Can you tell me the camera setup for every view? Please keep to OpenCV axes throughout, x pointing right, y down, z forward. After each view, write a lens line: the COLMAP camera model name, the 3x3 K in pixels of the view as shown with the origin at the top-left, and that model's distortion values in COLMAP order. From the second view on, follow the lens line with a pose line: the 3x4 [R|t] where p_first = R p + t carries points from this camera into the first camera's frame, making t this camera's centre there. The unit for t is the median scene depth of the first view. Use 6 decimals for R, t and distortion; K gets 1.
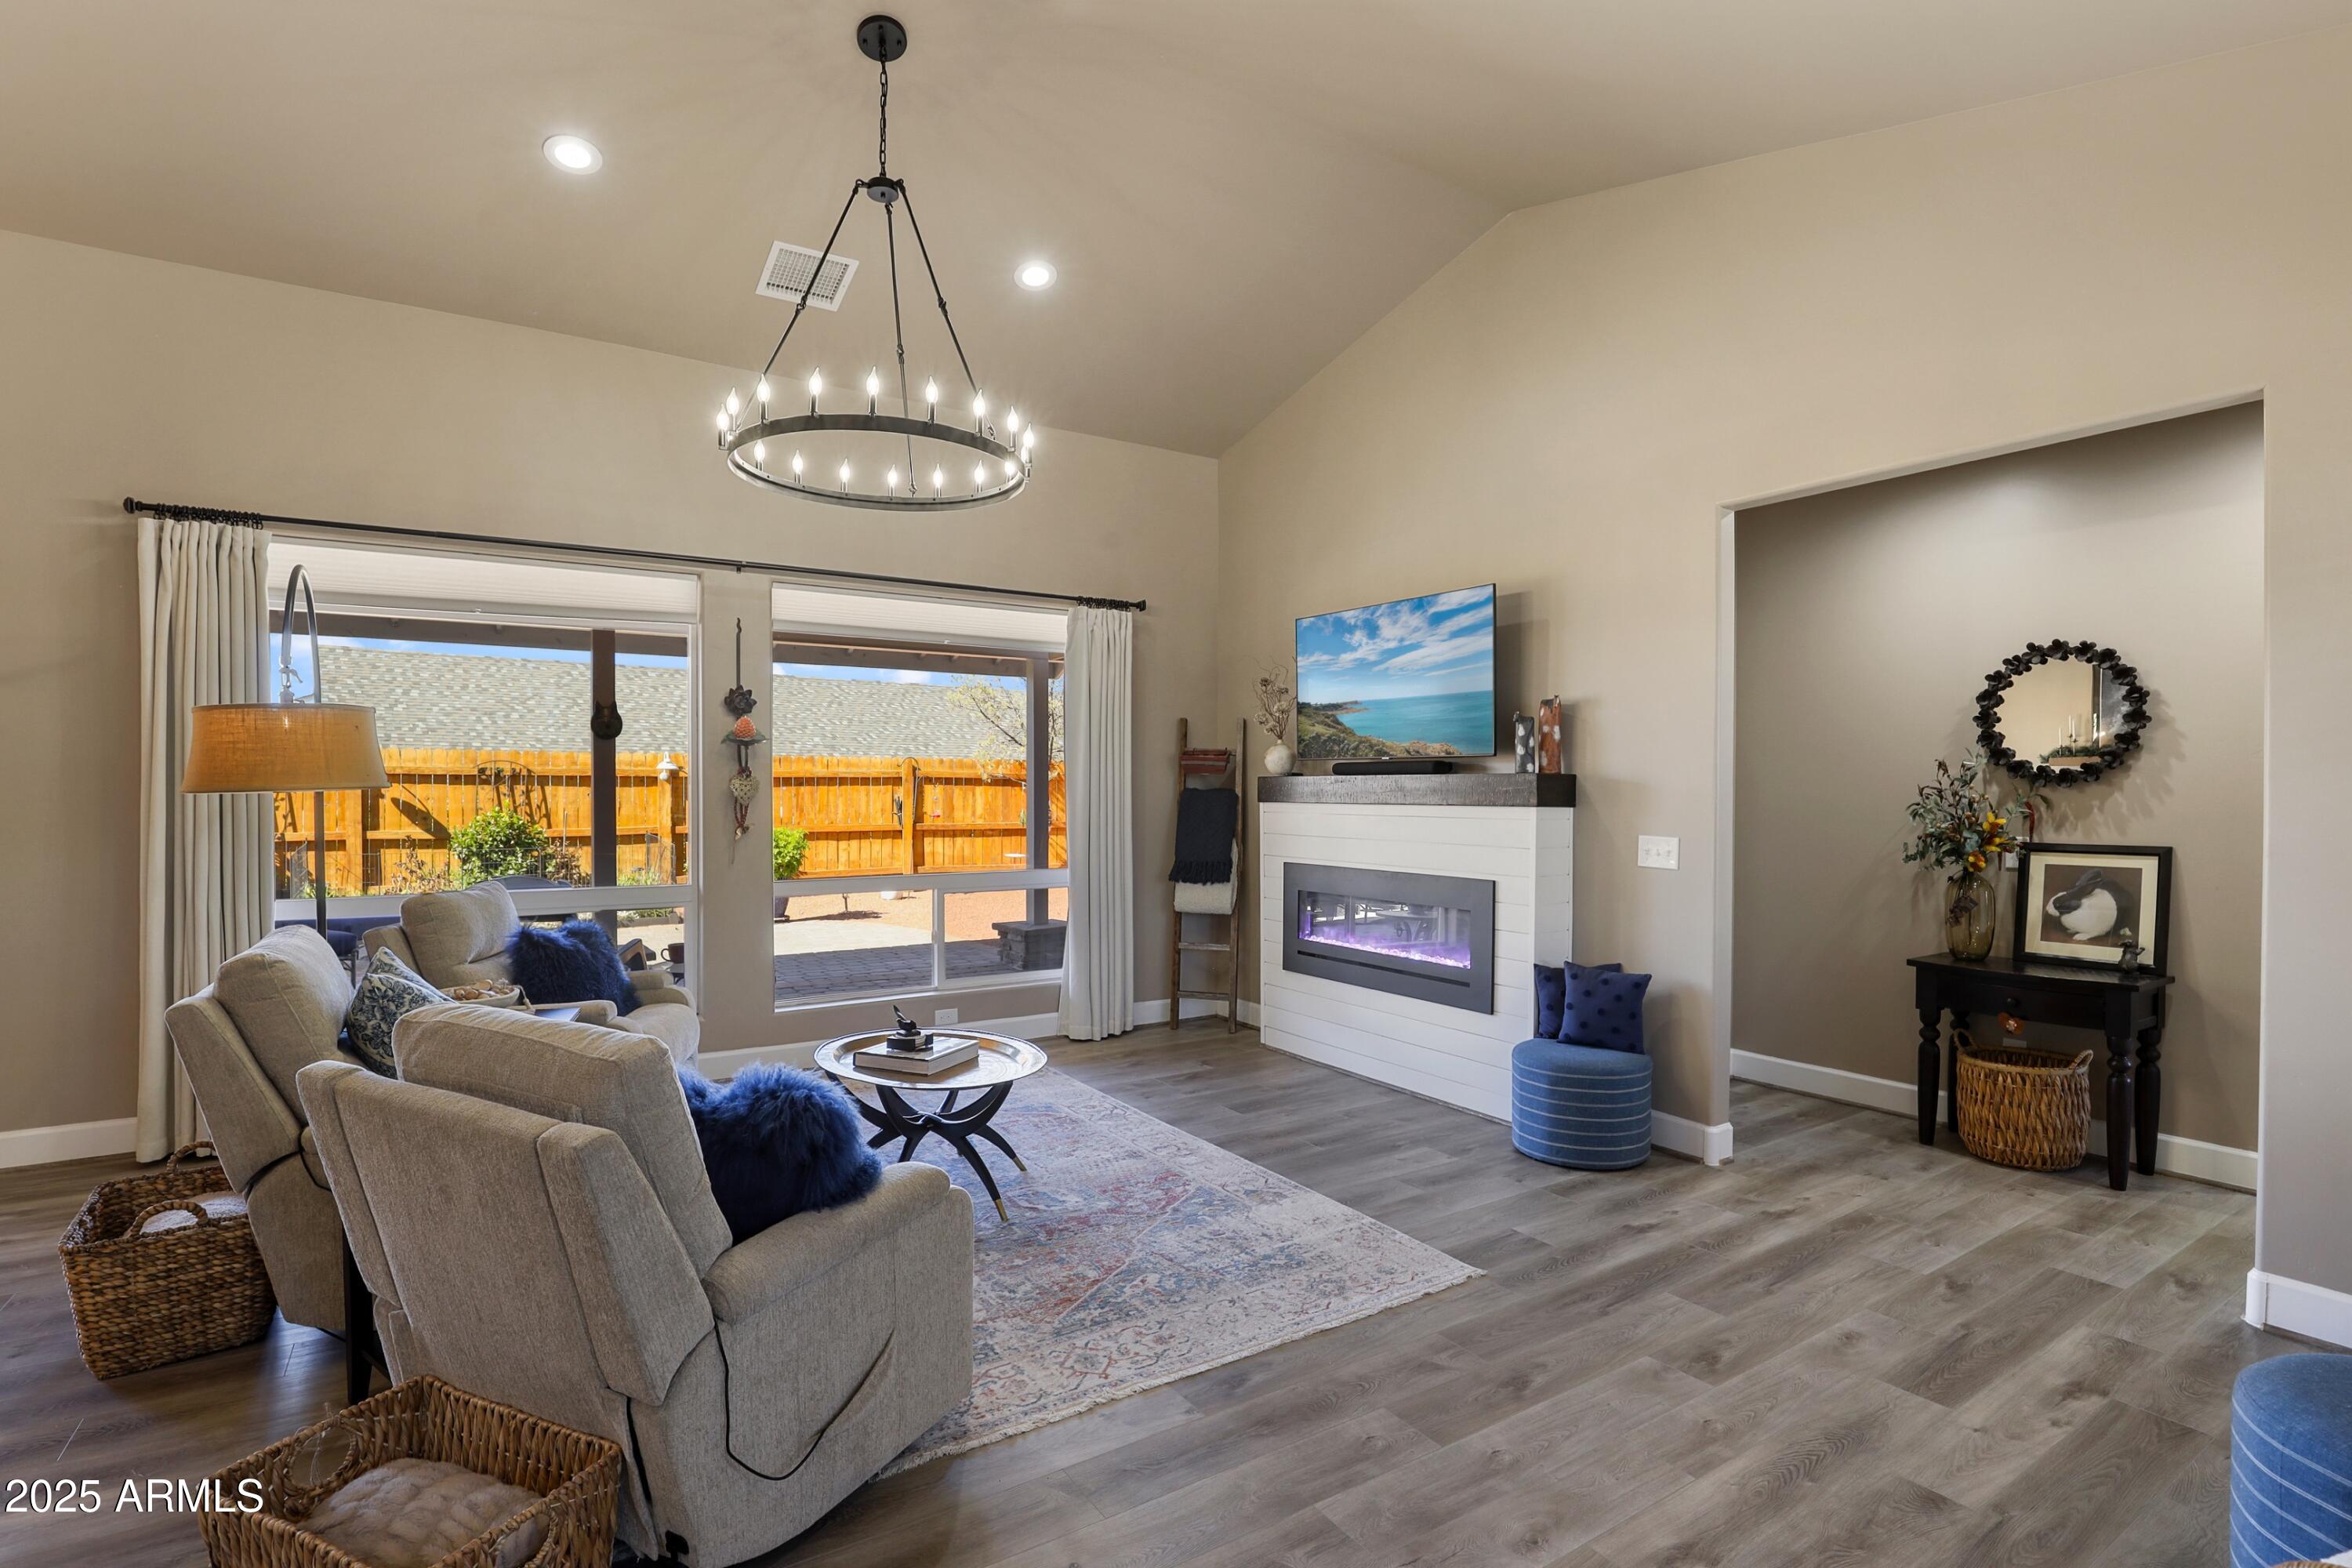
lens RADIAL K [[1092.3, 0, 1176.2], [0, 1092.3, 793.5], [0, 0, 1]] dist [-0.029919, 0.002091]
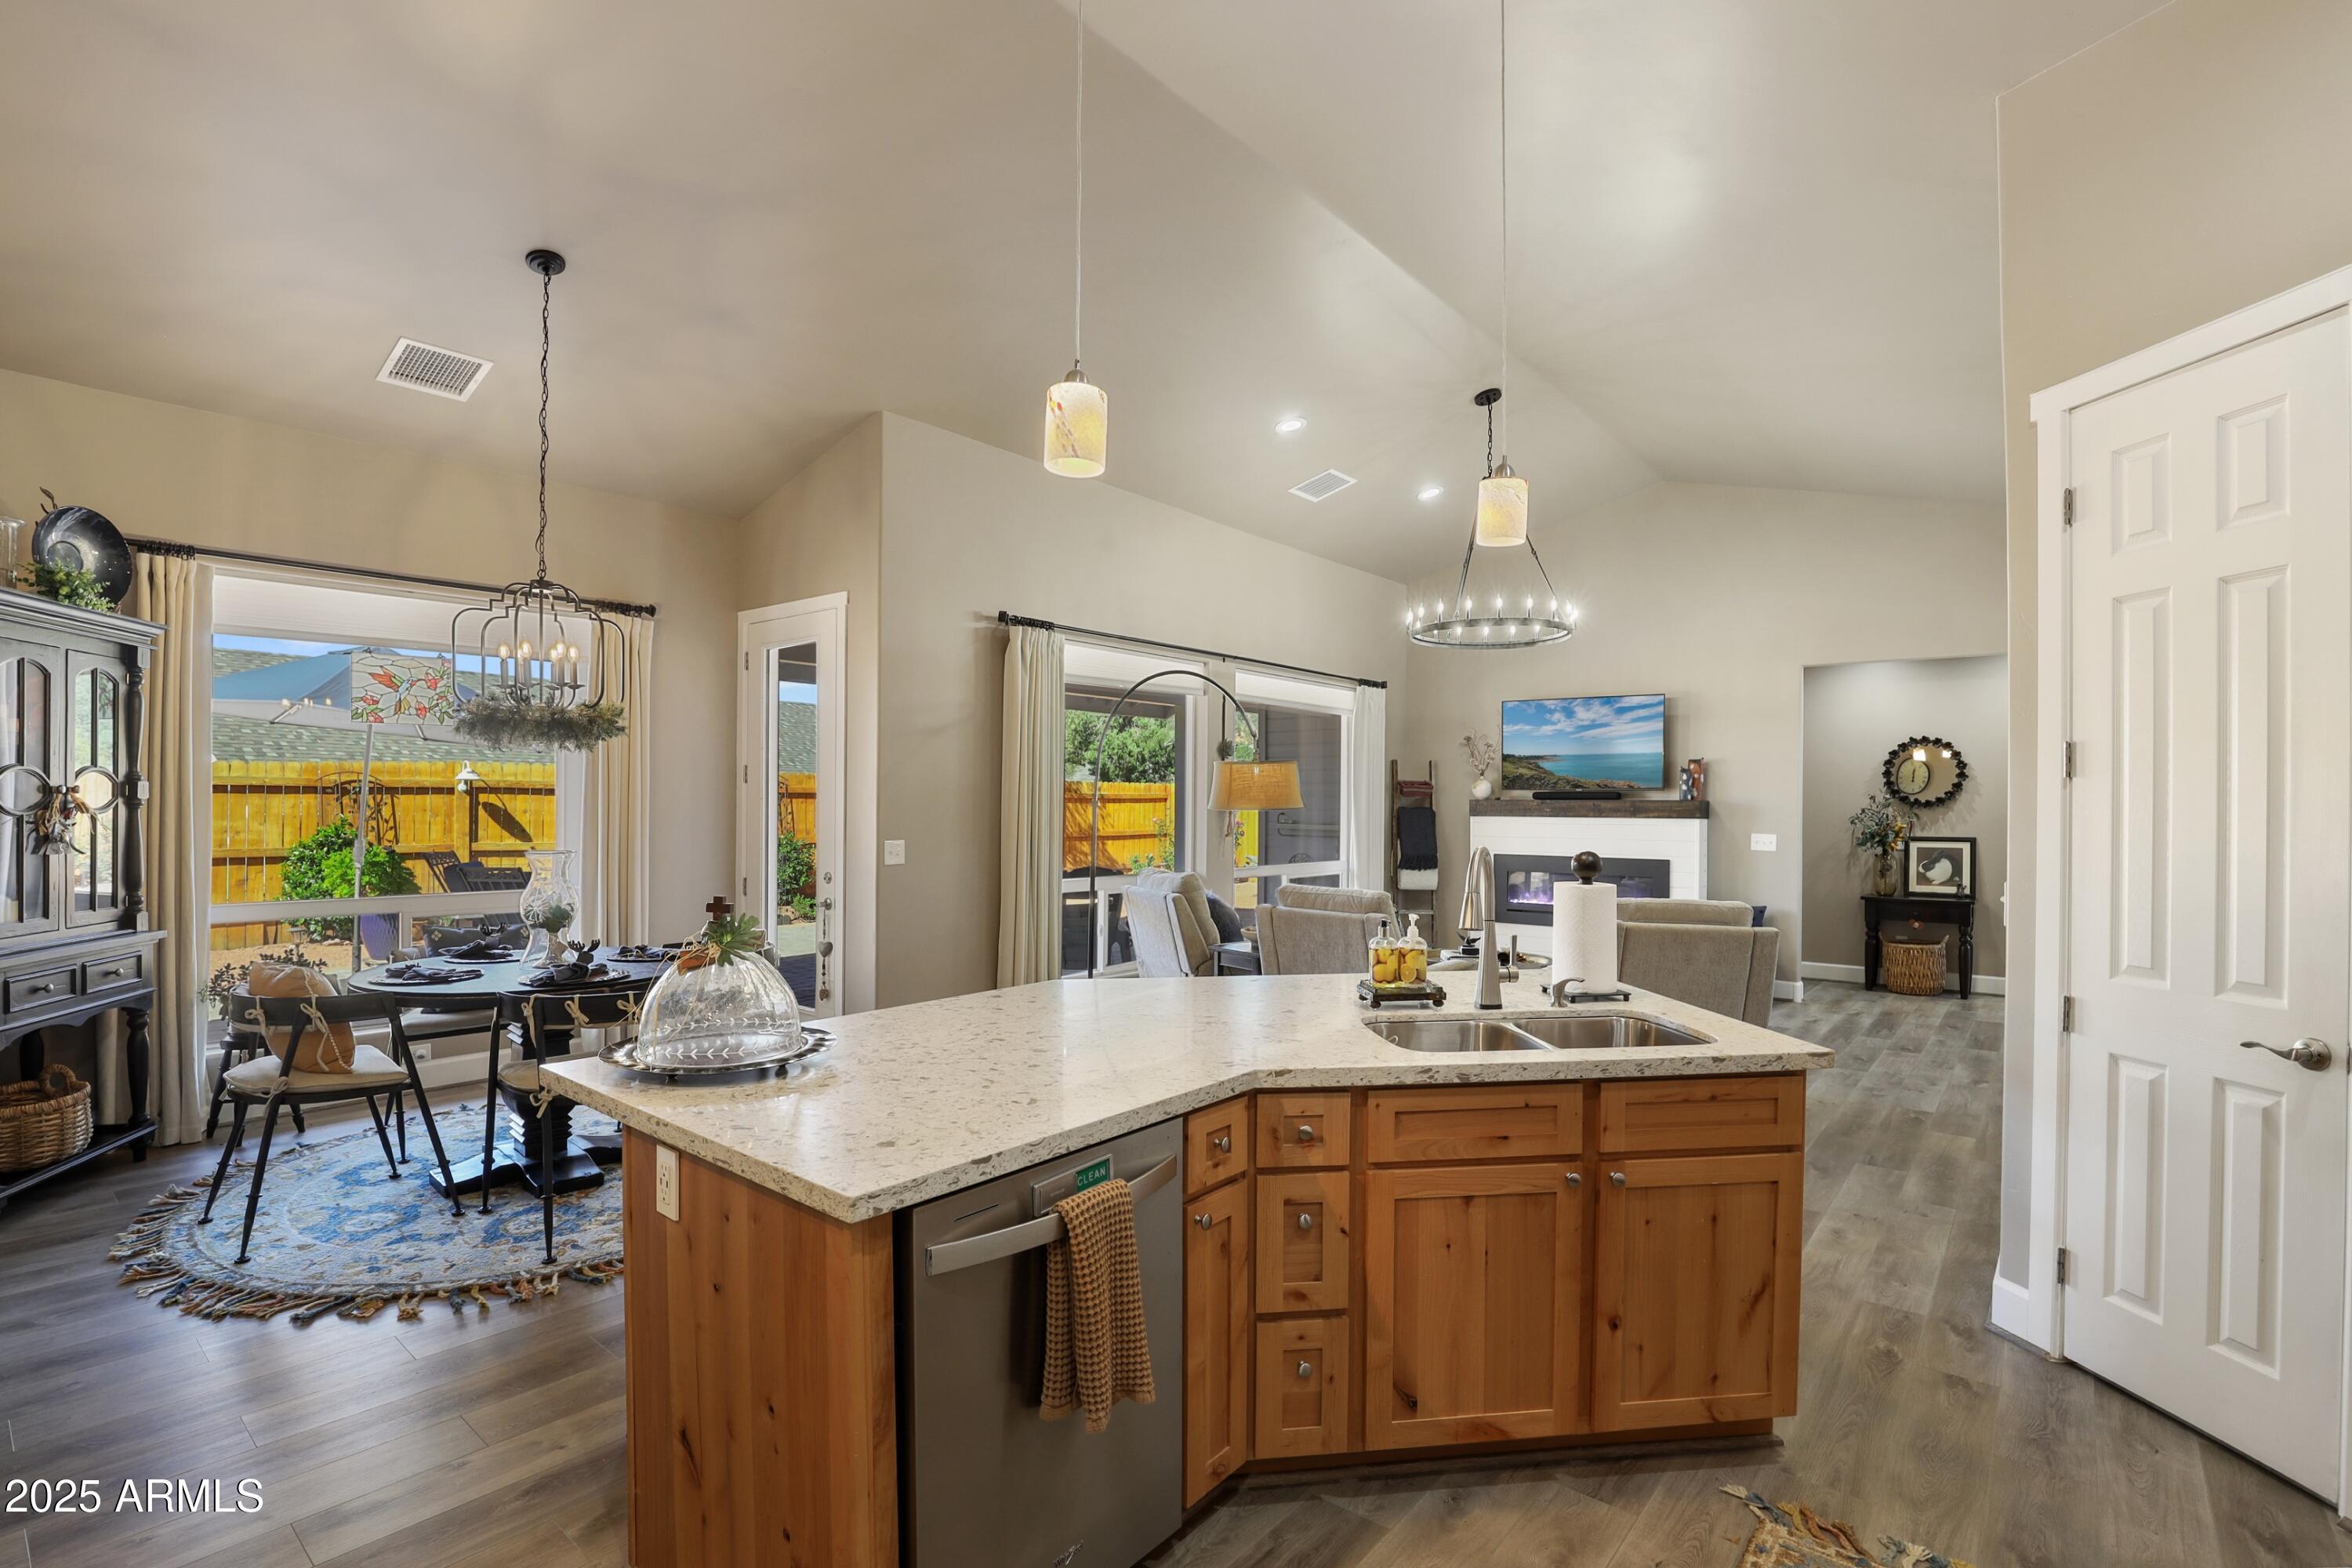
lens RADIAL K [[1092.3, 0, 1167.1], [0, 1092.3, 790.7], [0, 0, 1]] dist [-0.029919, 0.002091]
pose [[0.951703, 0.008420, 0.306906, -1.127452], [-0.003608, 0.999862, -0.016241, -0.001998], [-0.307000, 0.014349, 0.951601, -0.483571]]
